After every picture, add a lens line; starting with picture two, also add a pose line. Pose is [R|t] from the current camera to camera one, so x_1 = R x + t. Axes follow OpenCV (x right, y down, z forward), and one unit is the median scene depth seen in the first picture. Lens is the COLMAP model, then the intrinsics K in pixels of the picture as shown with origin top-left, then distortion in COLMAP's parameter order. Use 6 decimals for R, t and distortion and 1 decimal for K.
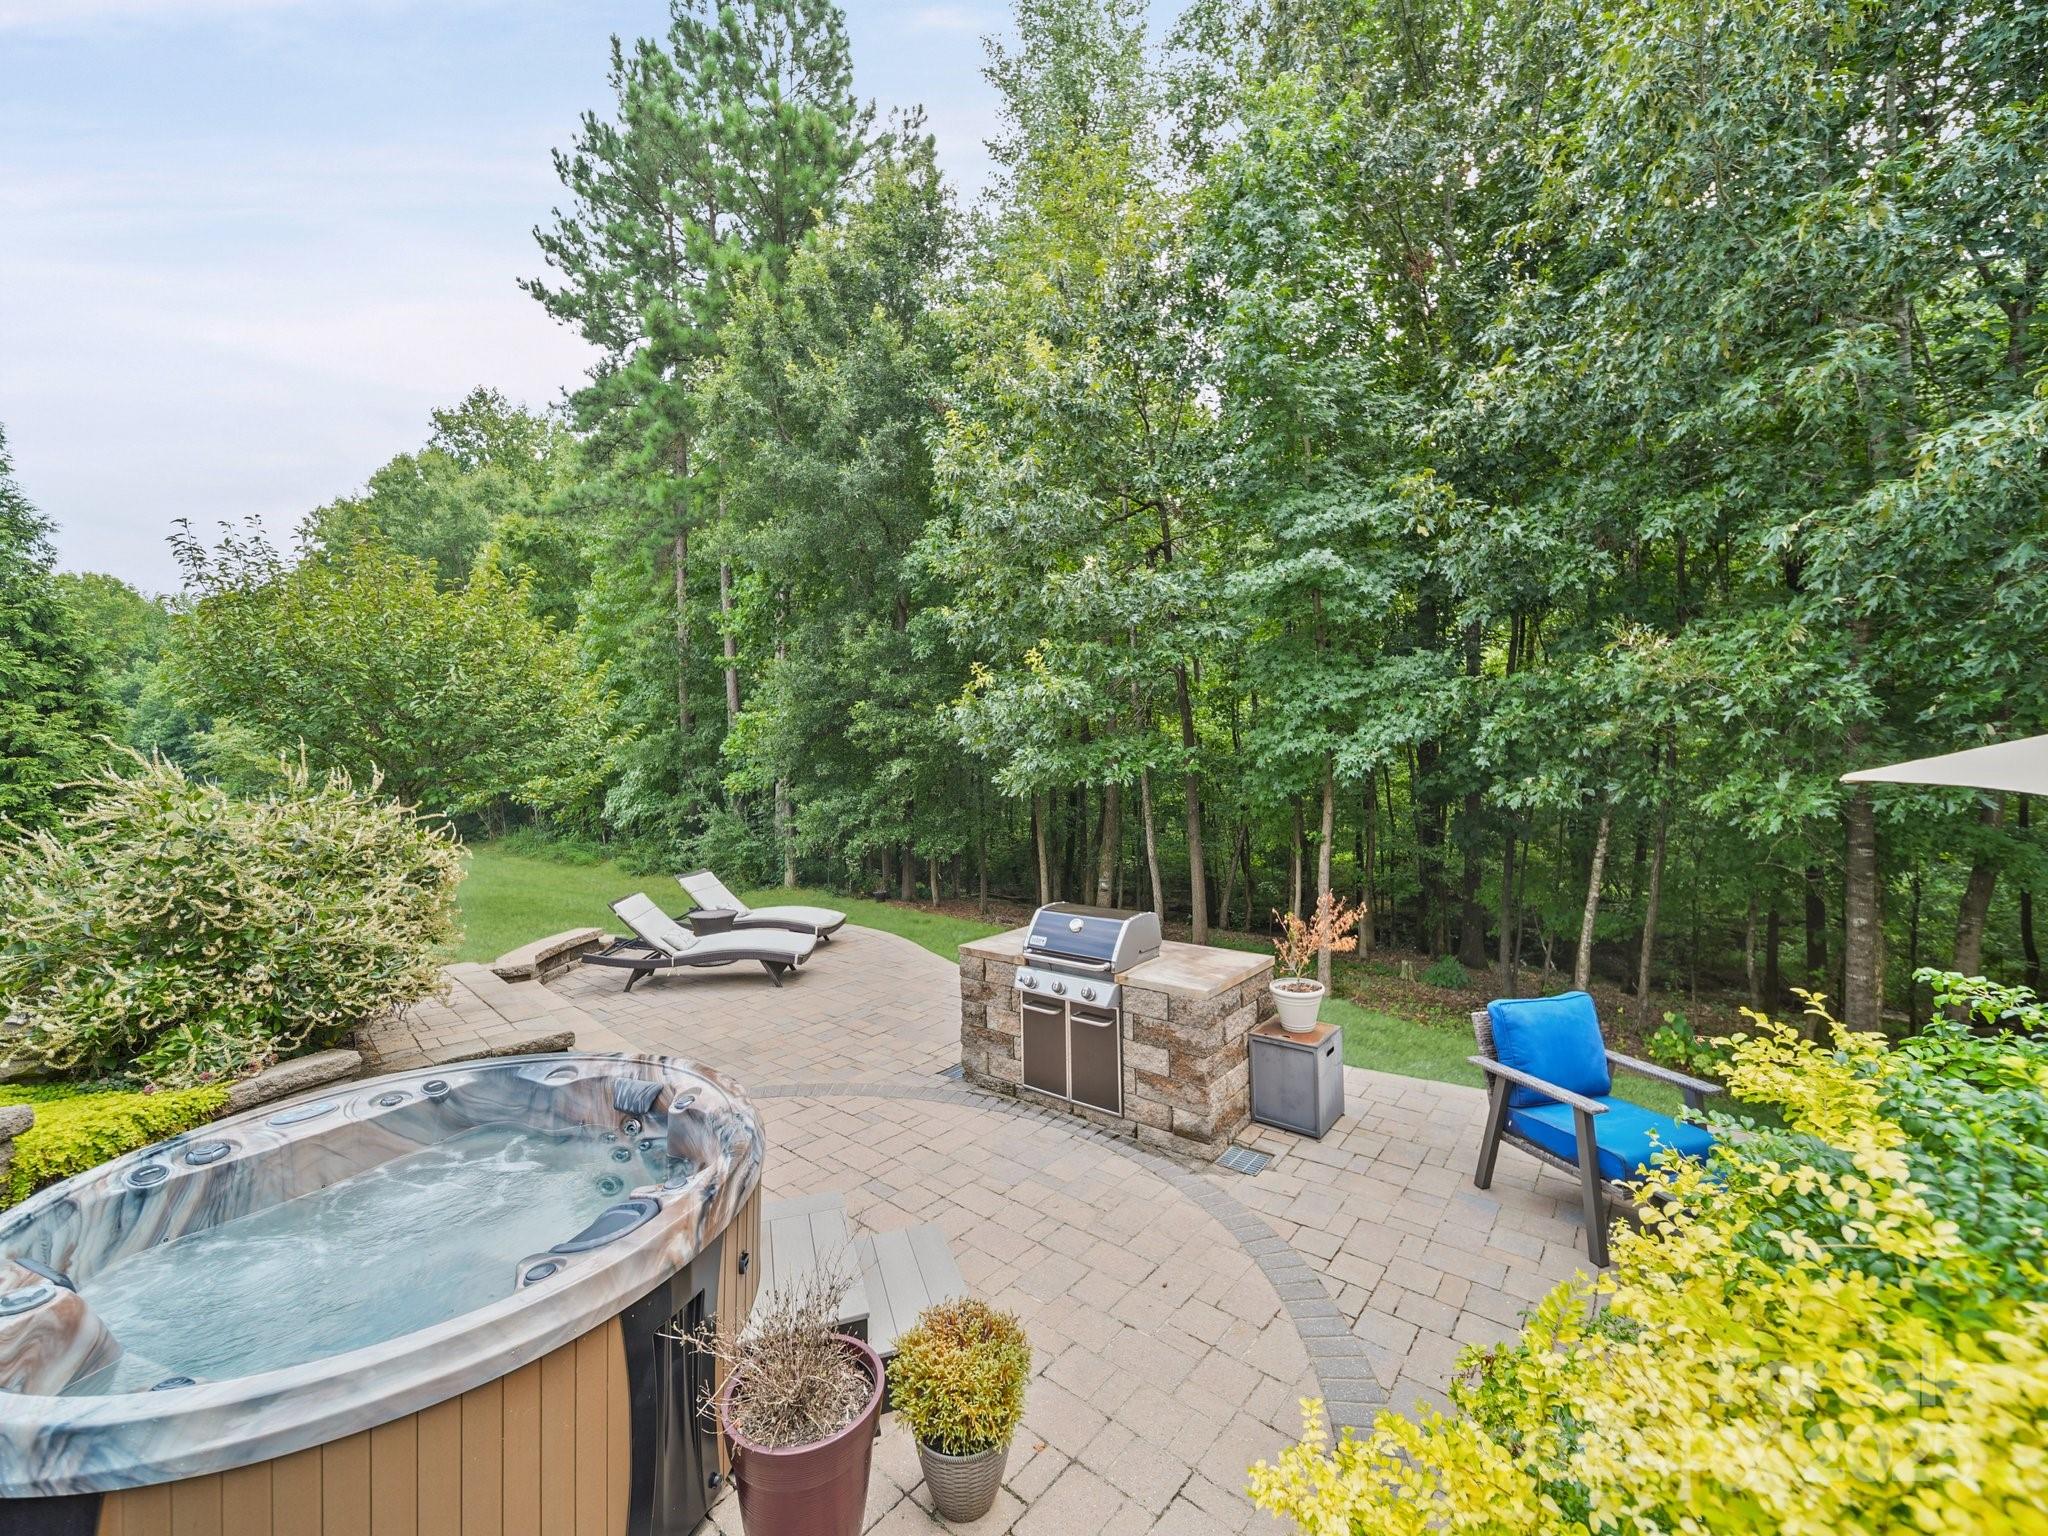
lens RADIAL K [[818.9, 0, 1024.0], [0, 818.9, 768.0], [0, 0, 1]] dist [-0.001517, -0.000268]
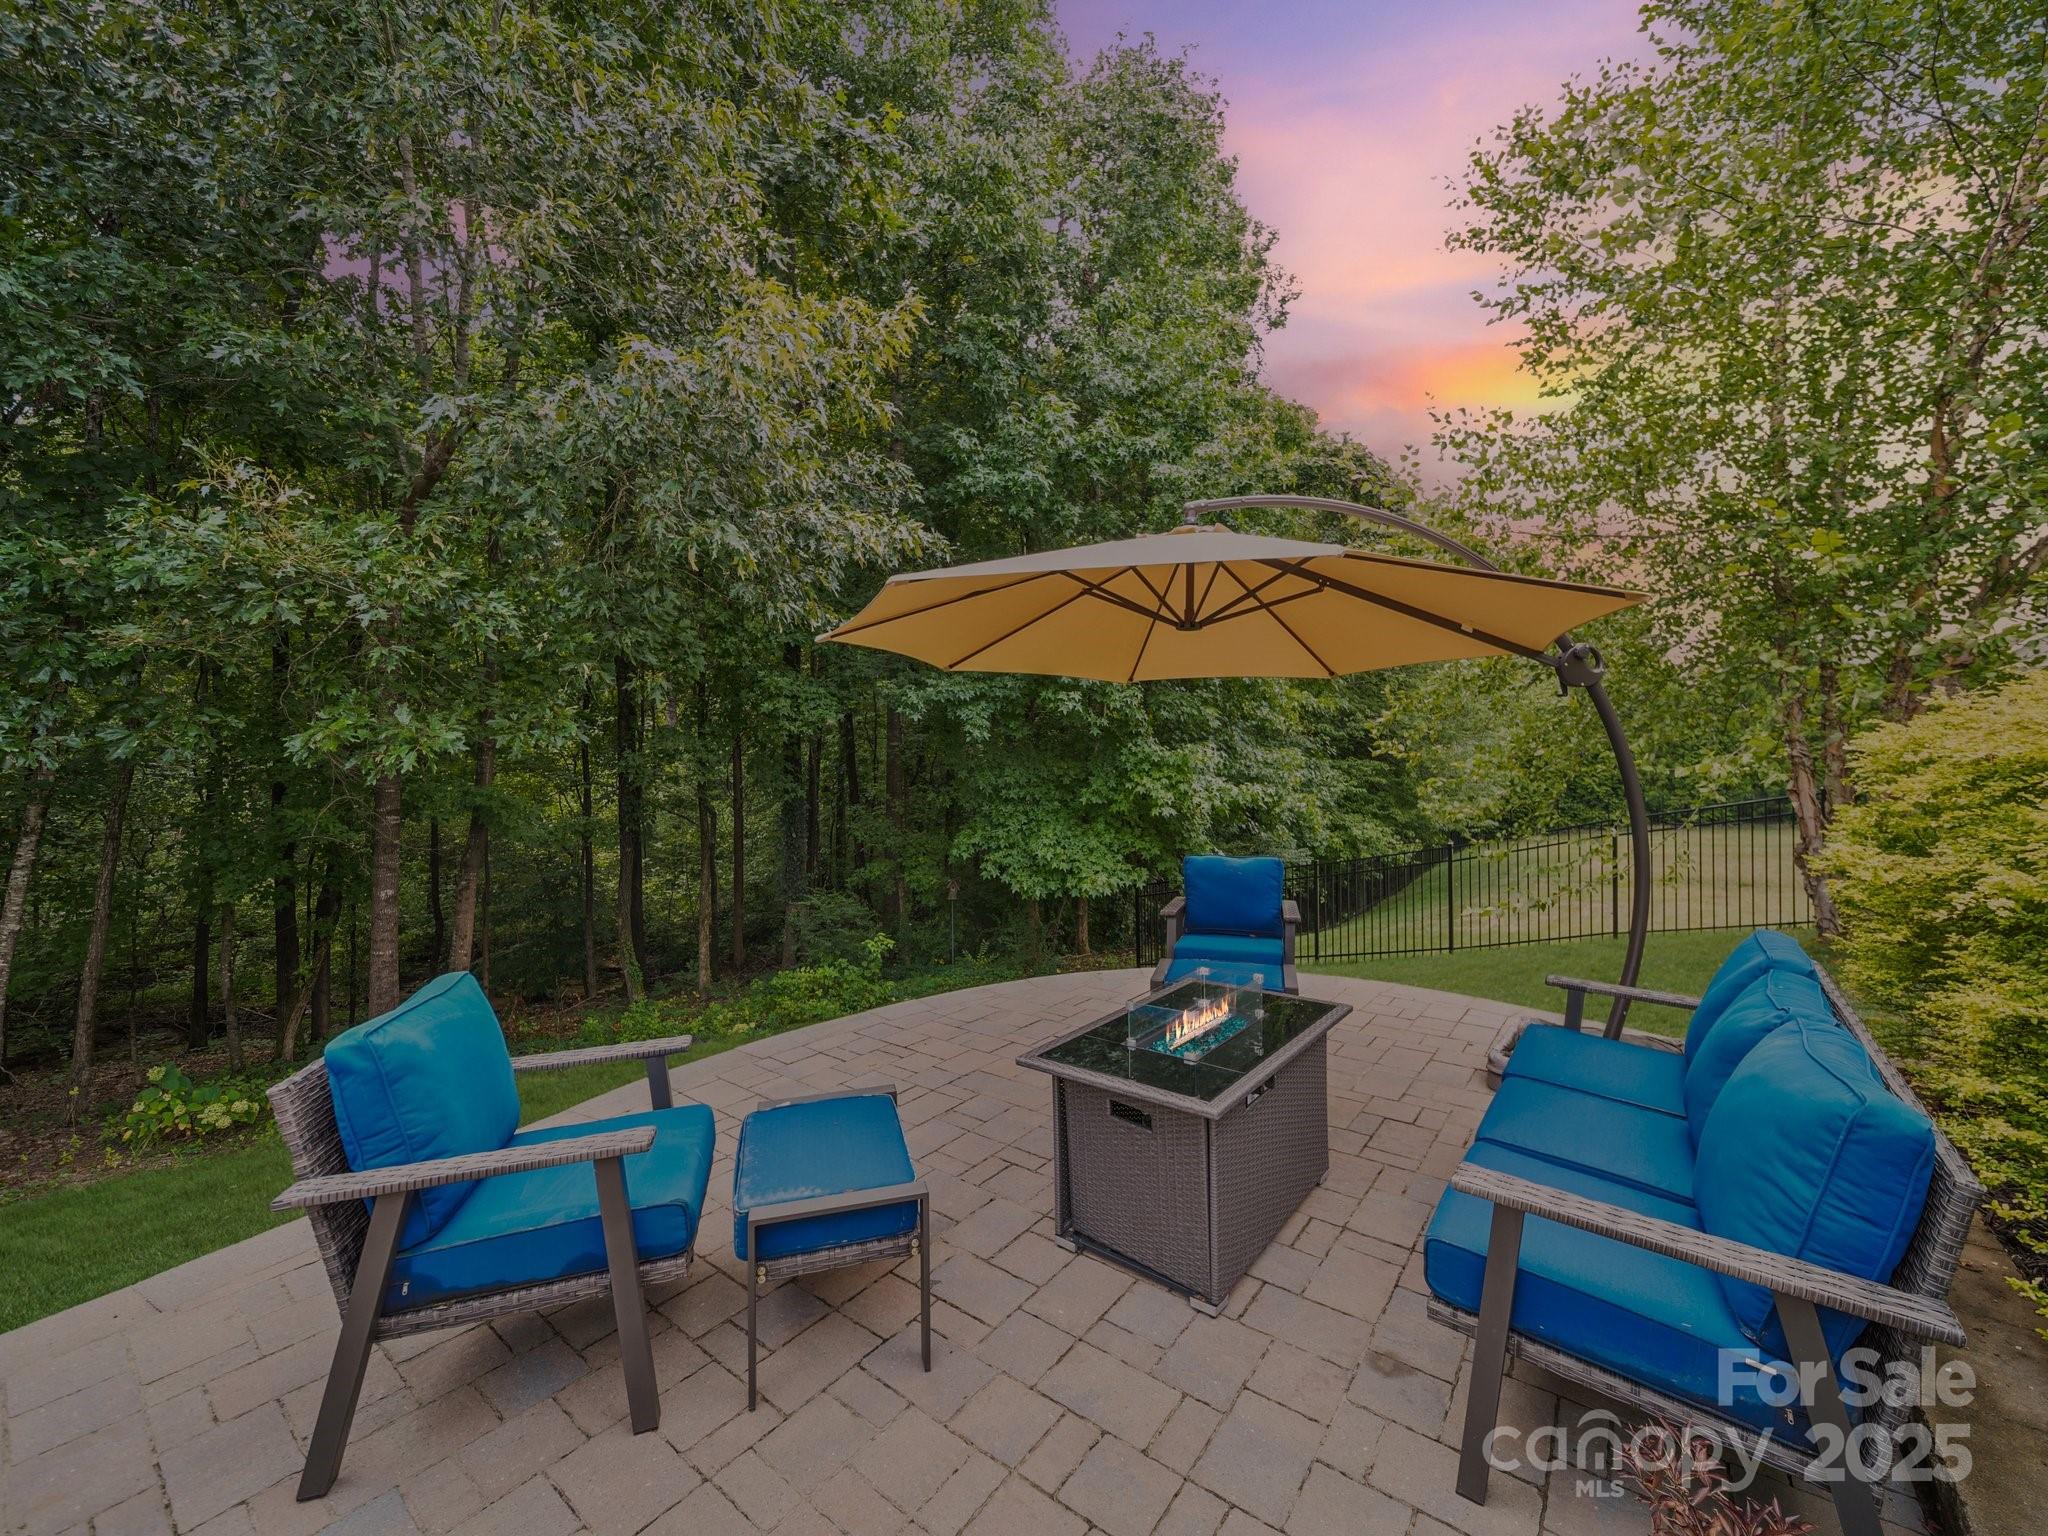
lens RADIAL K [[818.9, 0, 1024.0], [0, 818.9, 768.0], [0, 0, 1]] dist [-0.001517, -0.000268]
pose [[-0.012994, 0.011342, 0.999851, 0.082964], [0.016624, 0.999800, -0.011125, 0.094551], [-0.999777, 0.016477, -0.013180, 0.389125]]
